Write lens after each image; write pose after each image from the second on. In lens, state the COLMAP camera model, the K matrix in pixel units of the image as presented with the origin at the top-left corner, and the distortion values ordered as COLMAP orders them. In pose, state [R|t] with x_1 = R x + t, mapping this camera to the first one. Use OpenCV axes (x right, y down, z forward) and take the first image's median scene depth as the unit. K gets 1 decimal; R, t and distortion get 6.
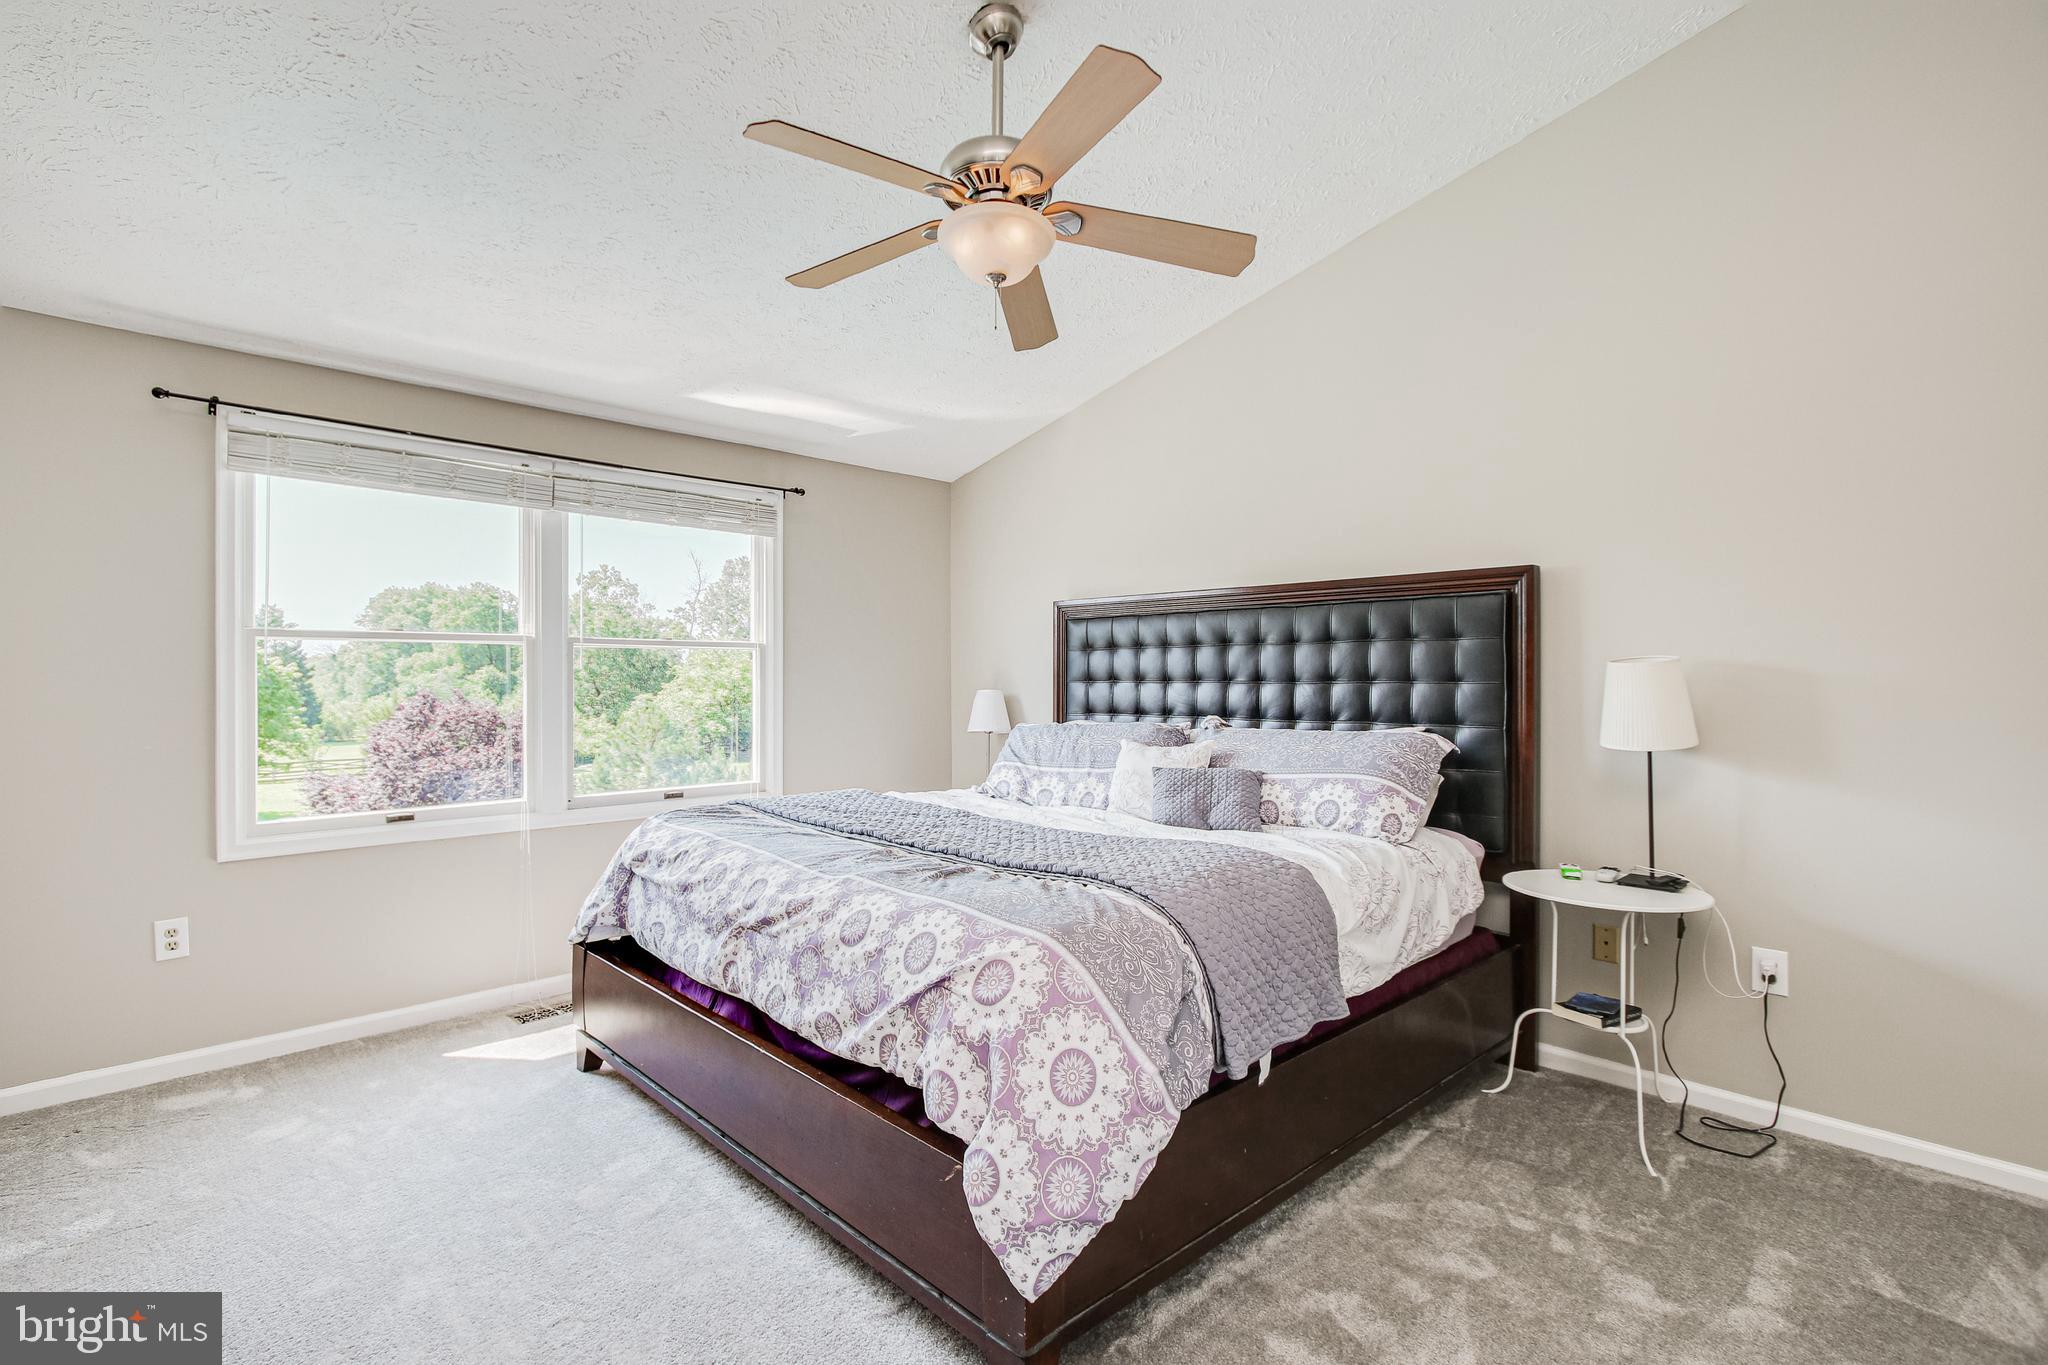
lens RADIAL K [[971.6, 0, 1008.5], [0, 971.6, 674.0], [0, 0, 1]] dist [-0.013557, 0.001151]
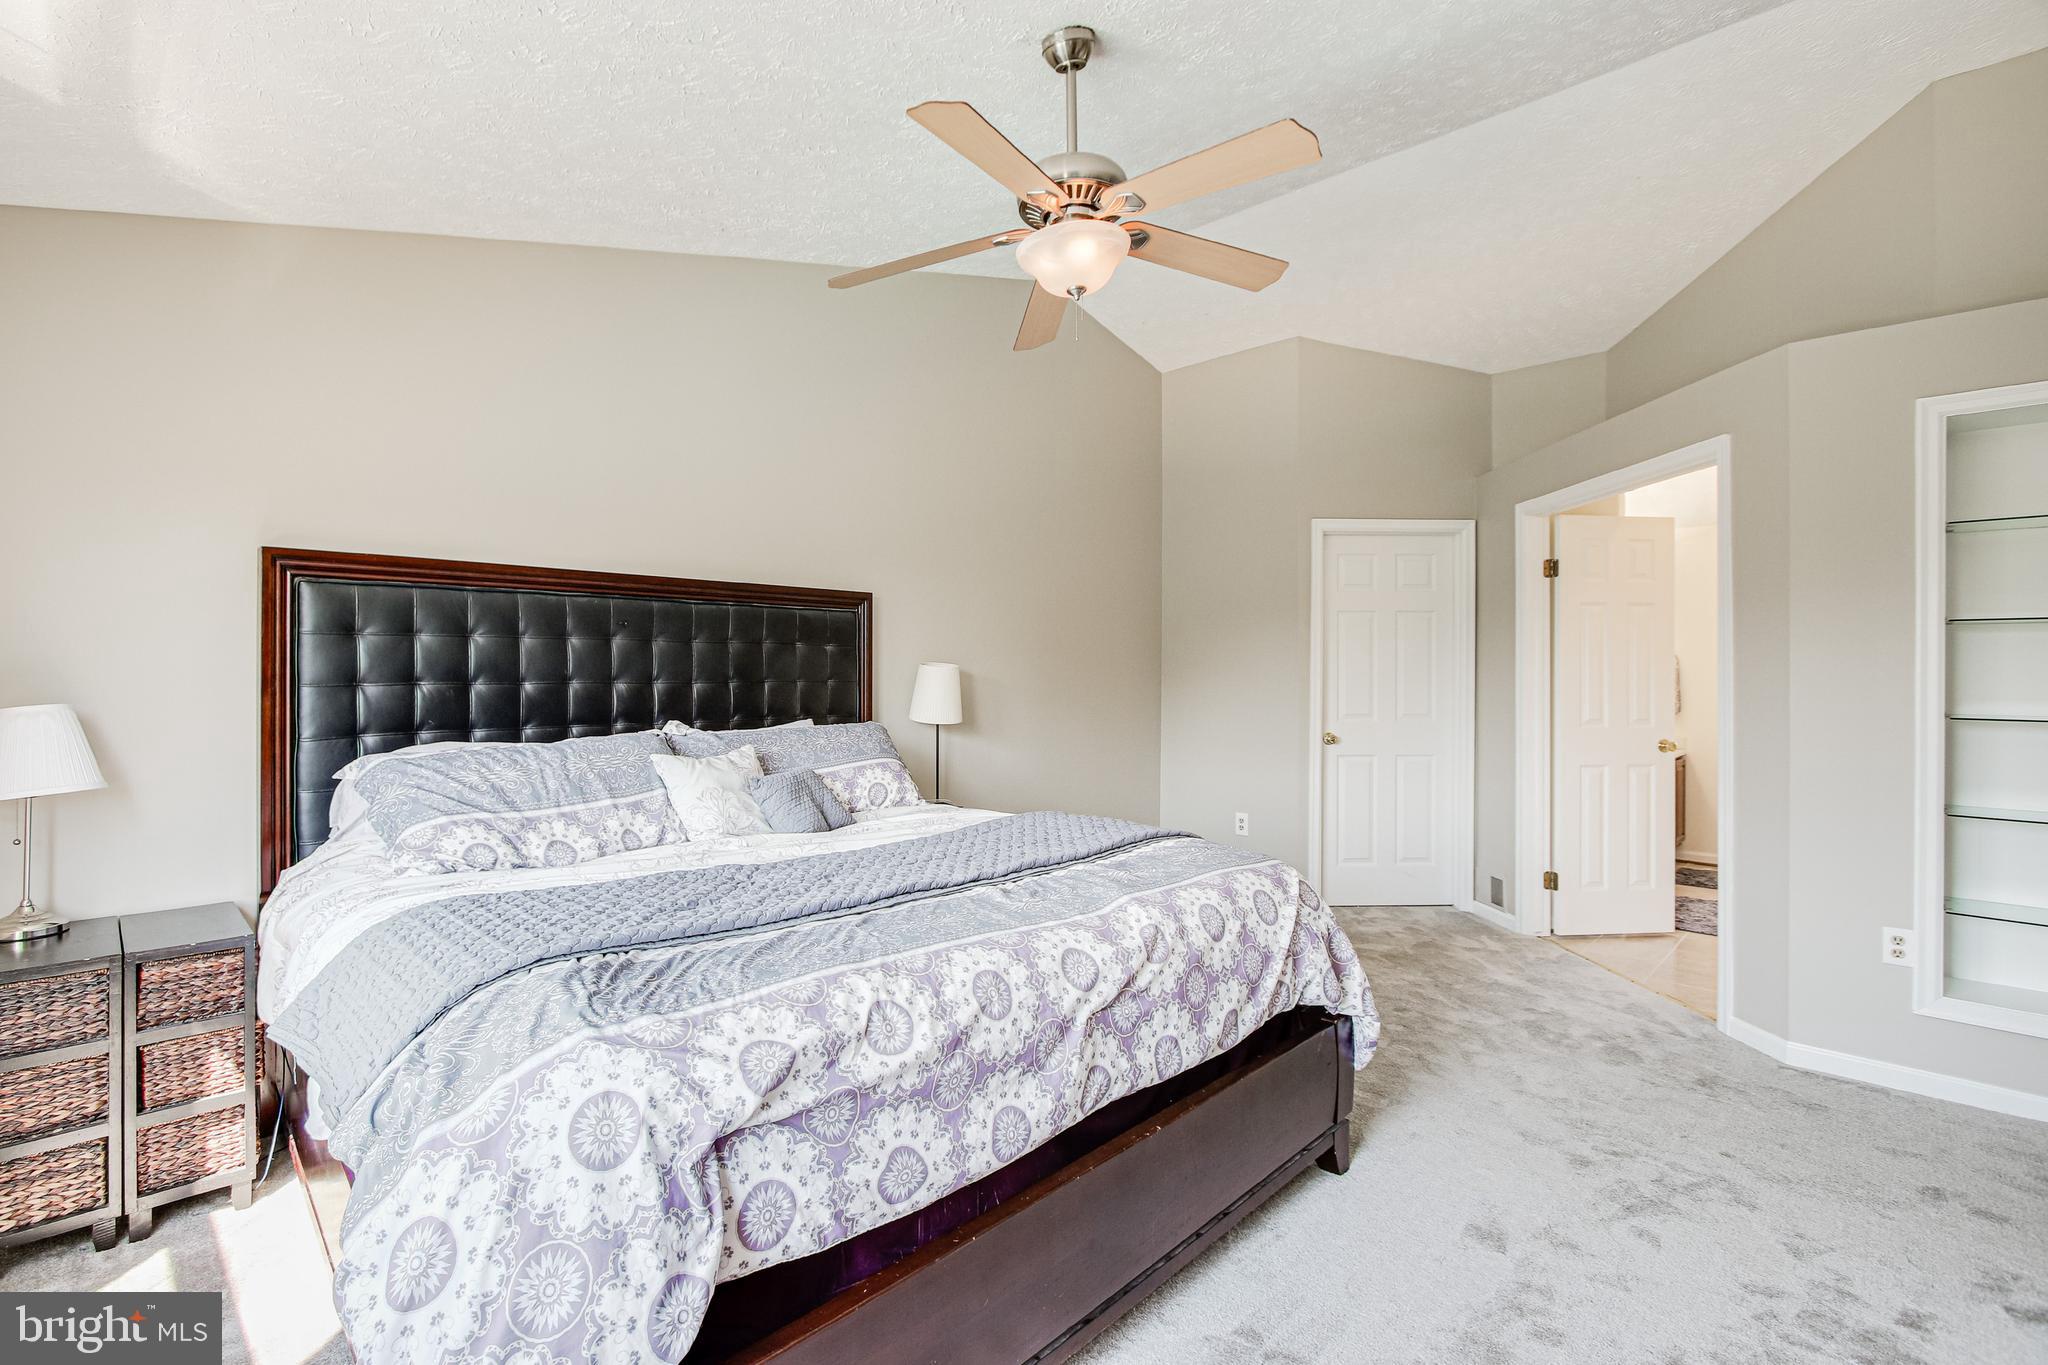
lens RADIAL K [[971.6, 0, 1008.5], [0, 971.6, 674.0], [0, 0, 1]] dist [-0.013557, 0.001151]
pose [[-0.067625, 0.002321, 0.997708, -1.085309], [-0.003786, 0.999989, -0.002583, 0.003349], [-0.997704, -0.003952, -0.067616, 1.200846]]
